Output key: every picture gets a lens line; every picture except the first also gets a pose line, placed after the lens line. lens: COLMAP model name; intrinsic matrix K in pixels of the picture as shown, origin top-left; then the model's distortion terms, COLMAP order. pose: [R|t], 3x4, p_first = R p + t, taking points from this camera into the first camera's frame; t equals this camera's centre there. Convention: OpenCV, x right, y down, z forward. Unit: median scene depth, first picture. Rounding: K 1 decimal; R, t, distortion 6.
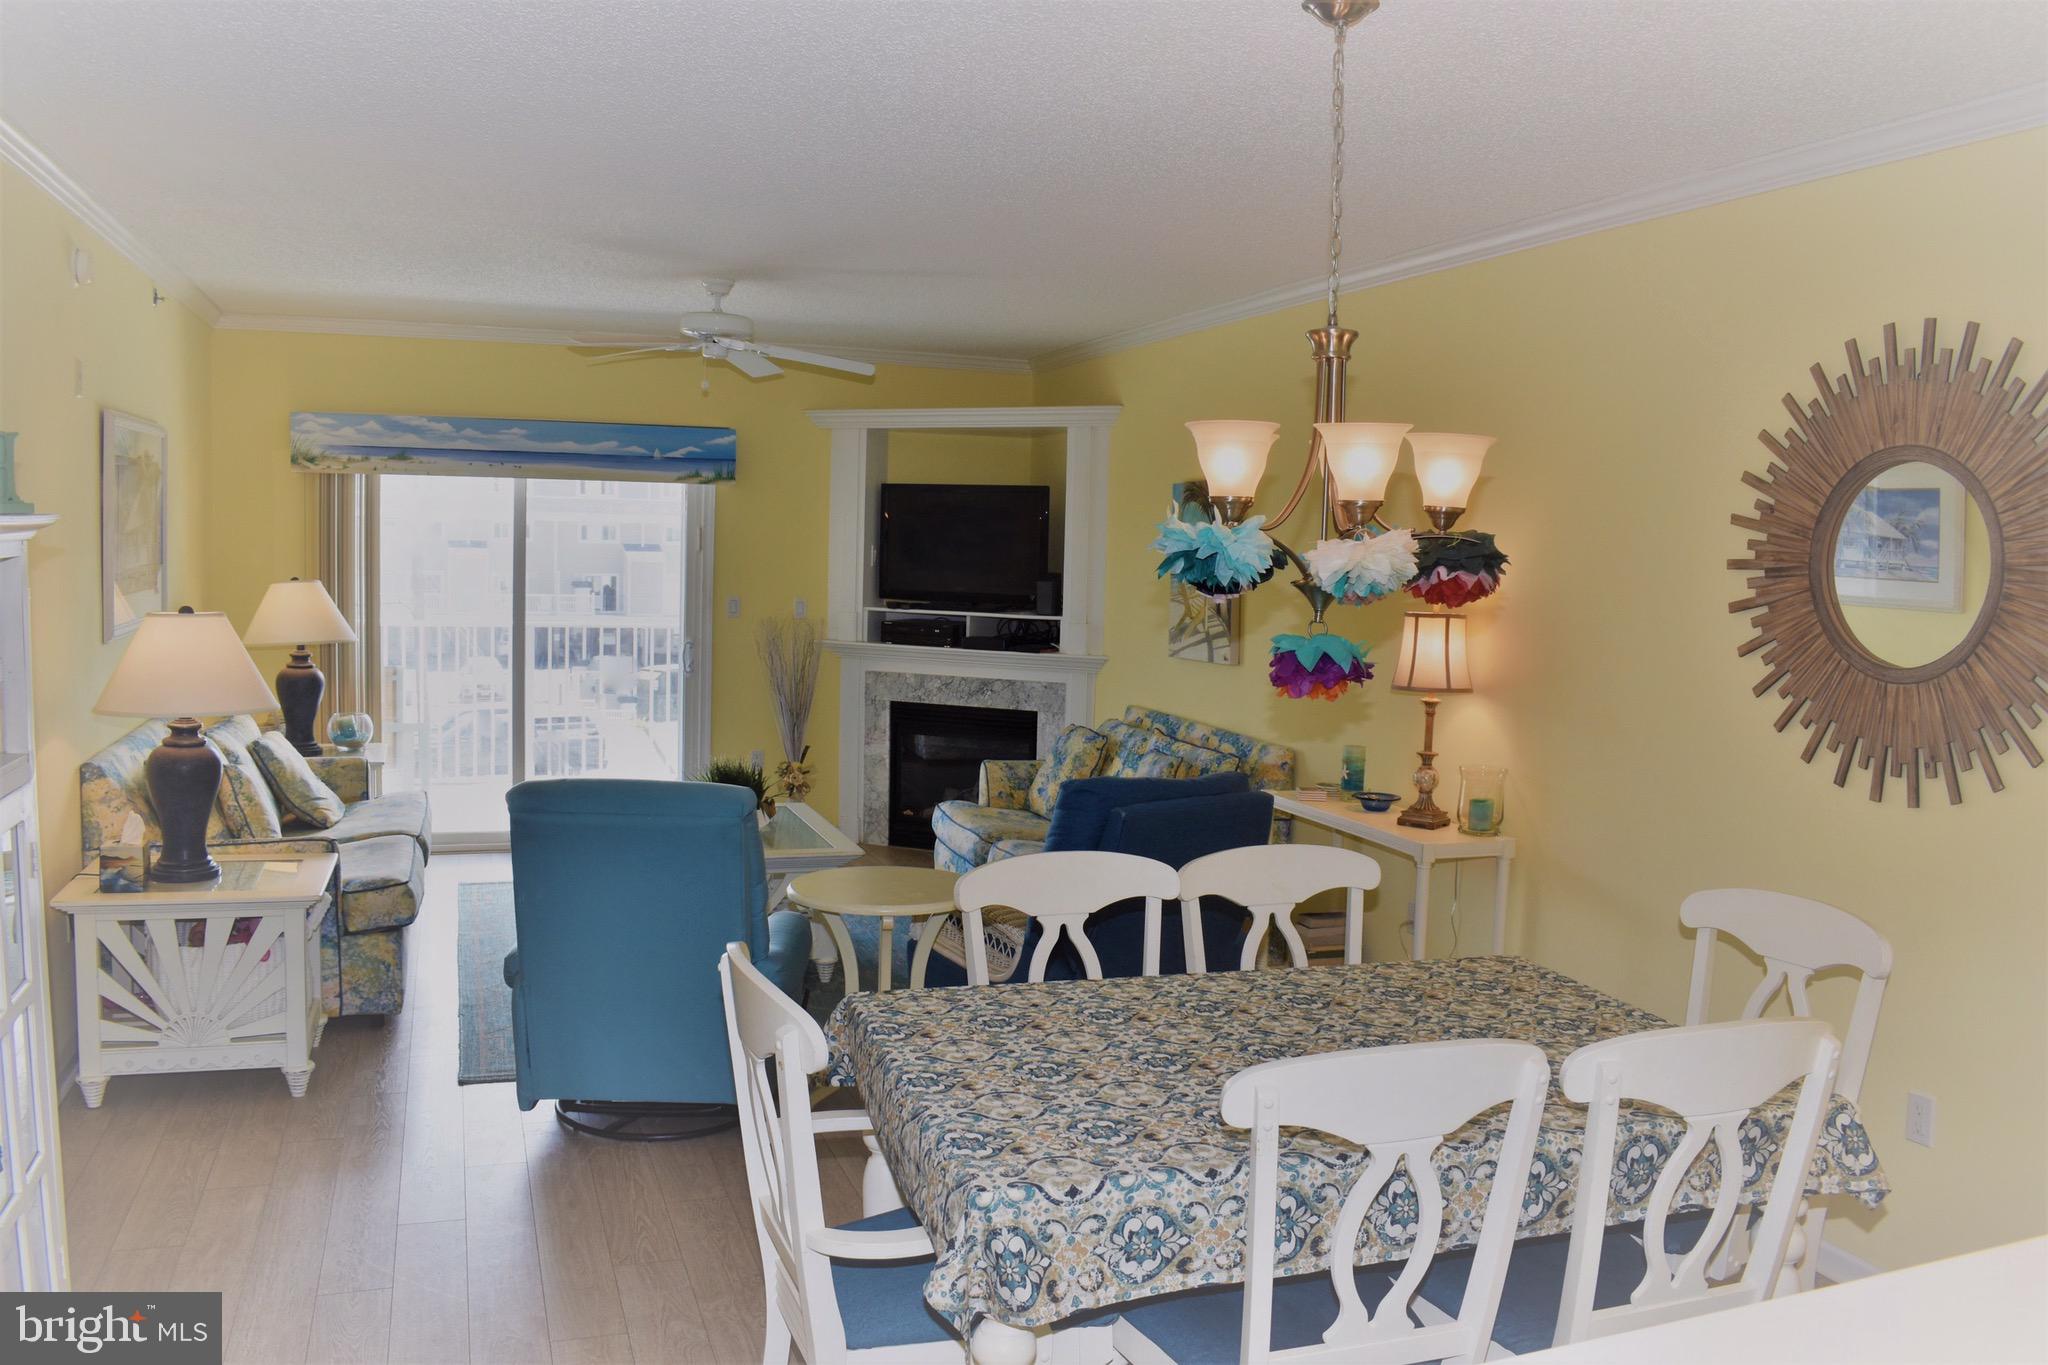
lens RADIAL K [[1588.0, 0, 1036.7], [0, 1588.0, 677.8], [0, 0, 1]] dist [-0.091113, 0.010785]
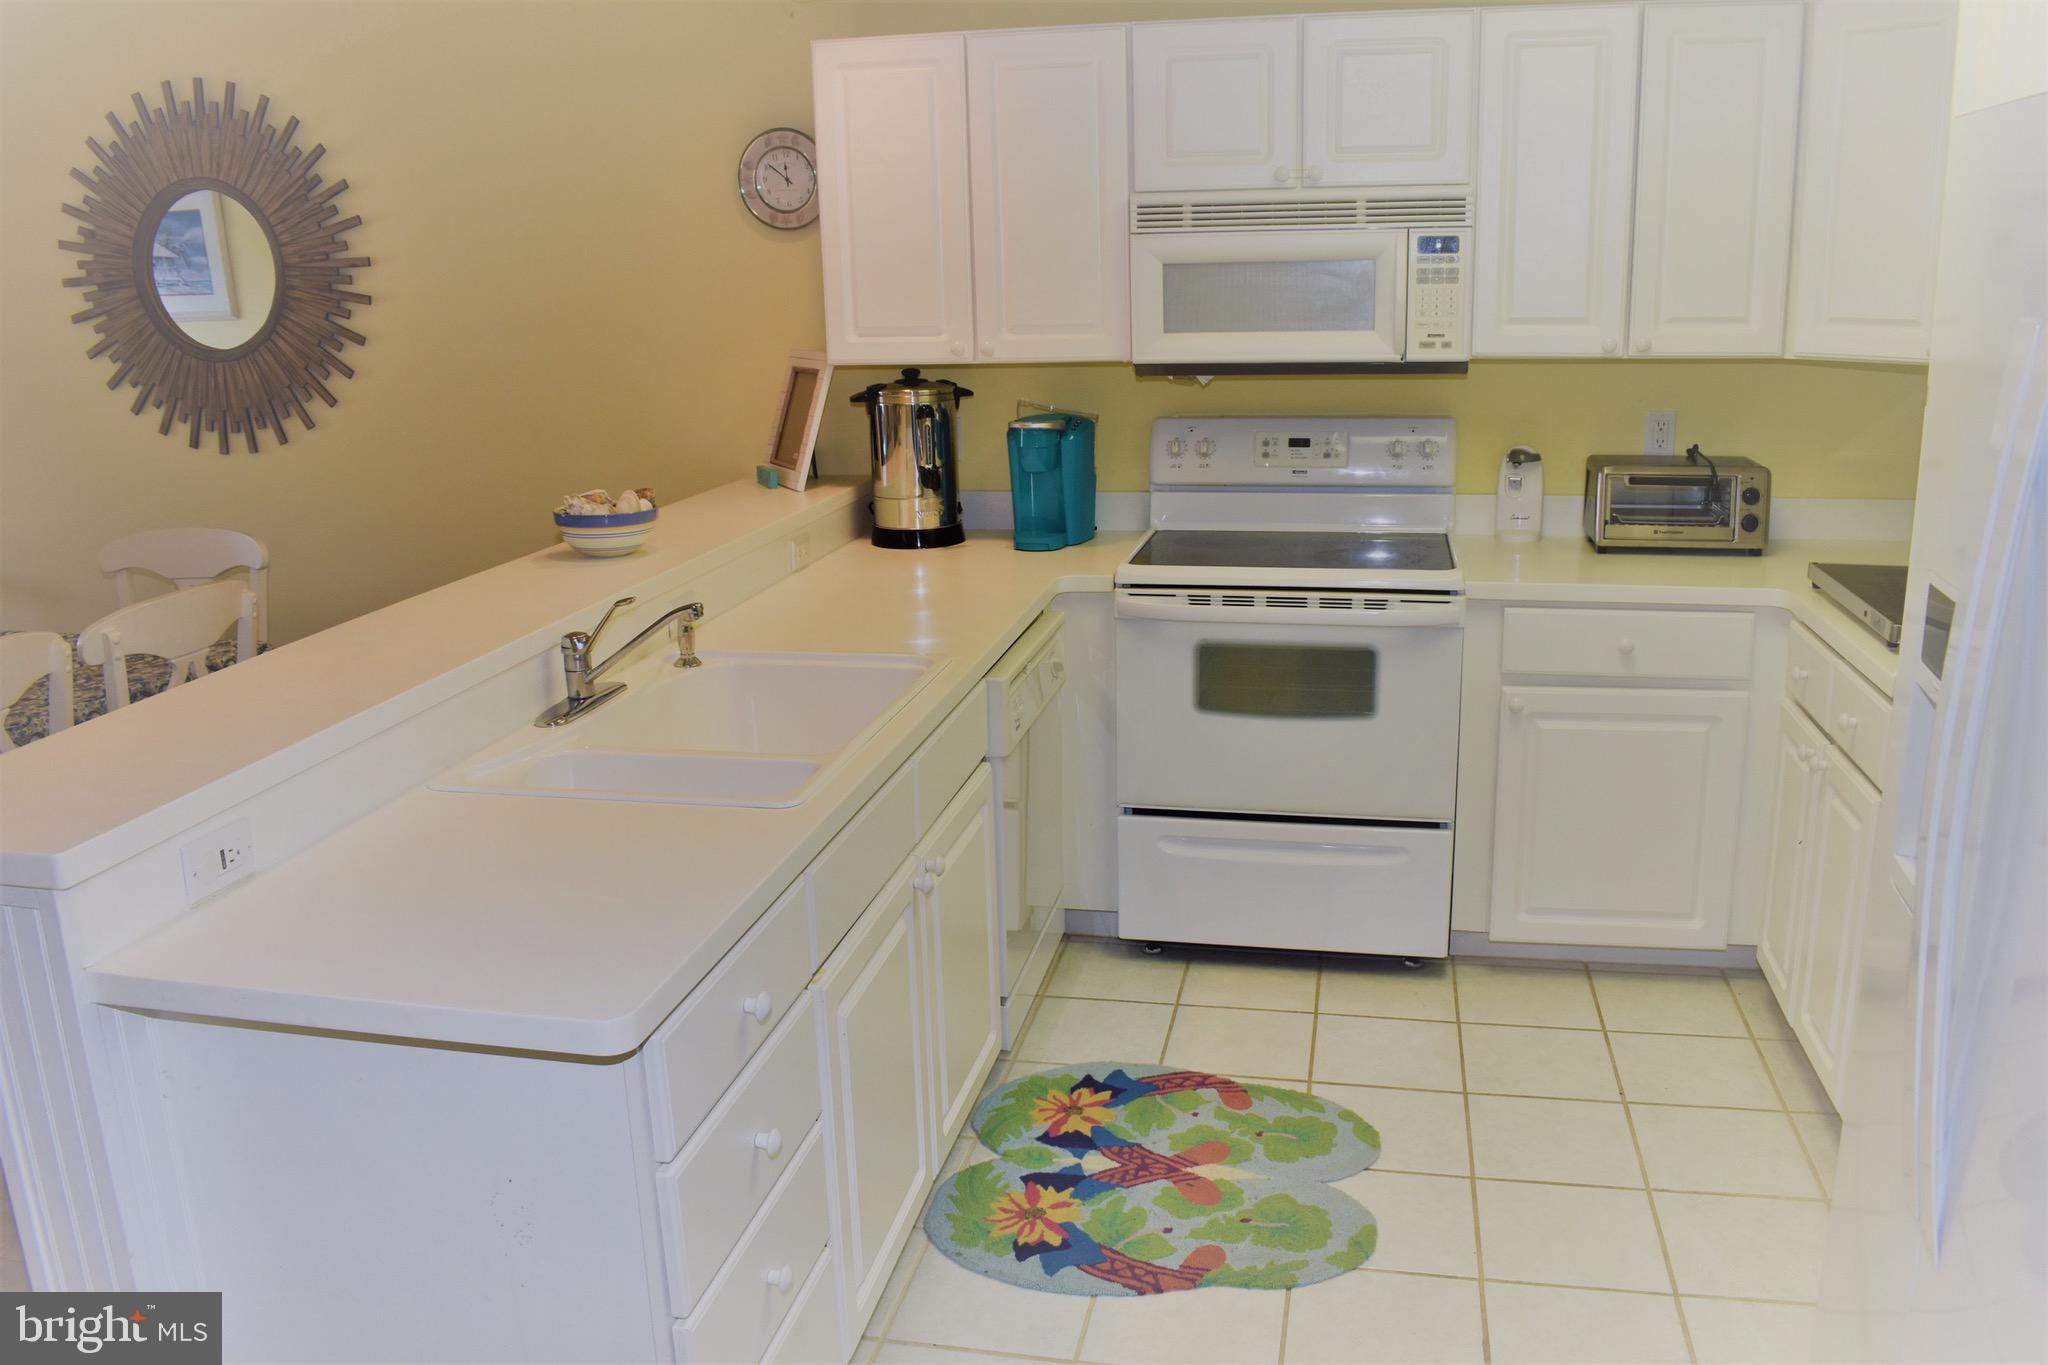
lens RADIAL K [[1588.0, 0, 1037.6], [0, 1588.0, 679.4], [0, 0, 1]] dist [-0.091113, 0.010785]
pose [[0.521915, -0.256090, 0.813647, -0.208462], [0.110016, 0.966111, 0.233507, 0.032325], [-0.845873, -0.032357, 0.532402, -0.281205]]
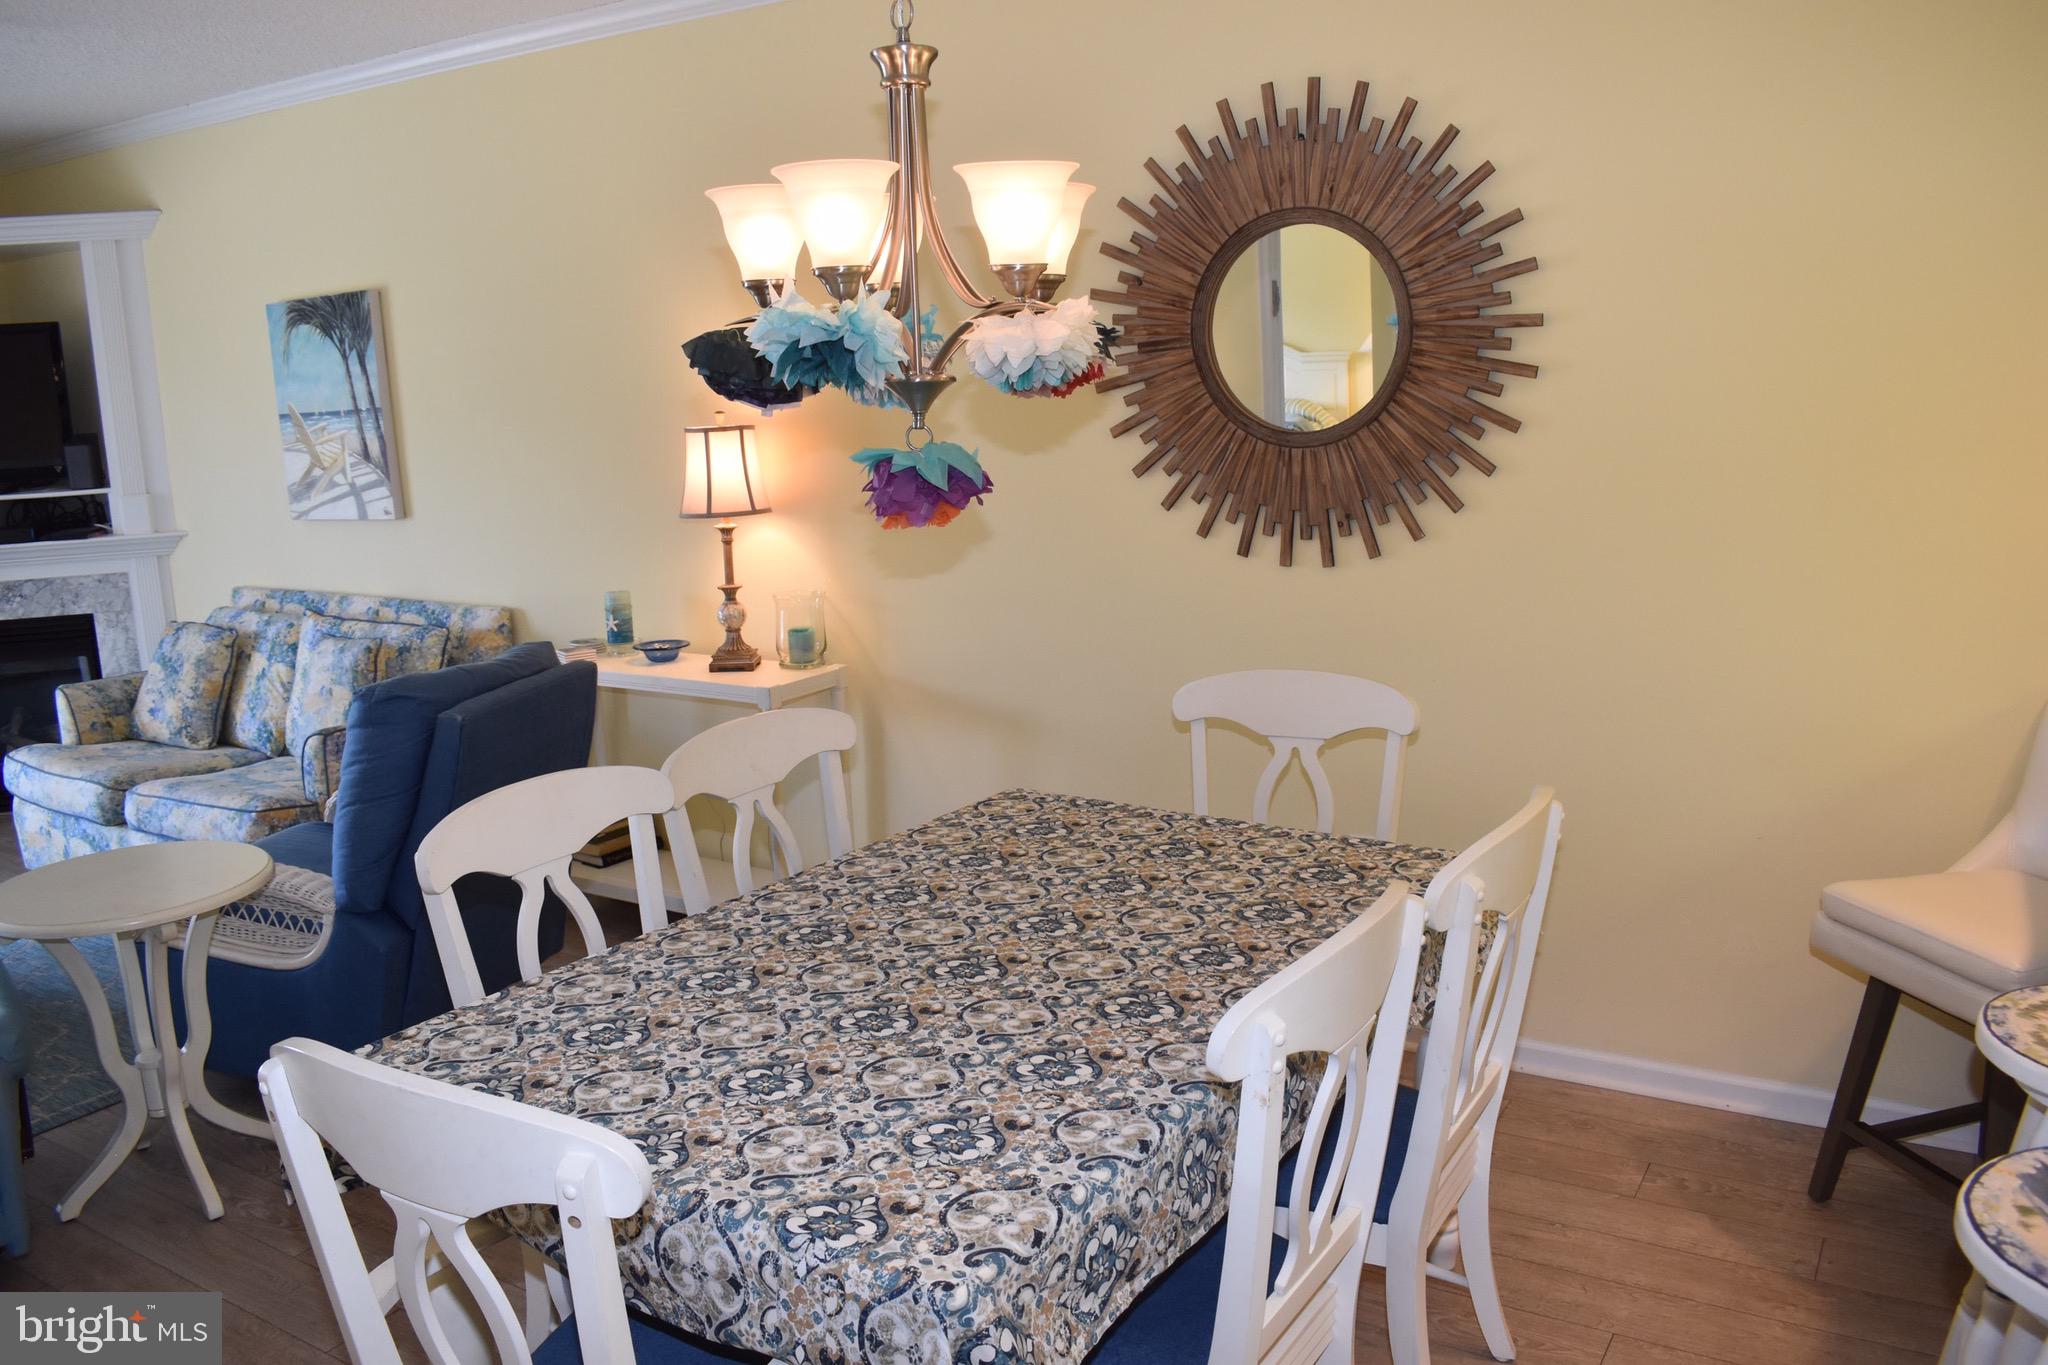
lens RADIAL K [[1588.0, 0, 1032.4], [0, 1588.0, 683.2], [0, 0, 1]] dist [-0.091113, 0.010785]
pose [[0.783077, -0.176985, 0.596210, -0.214247], [0.108506, 0.982830, 0.149239, -0.017334], [-0.612386, -0.052173, 0.788836, 0.266876]]
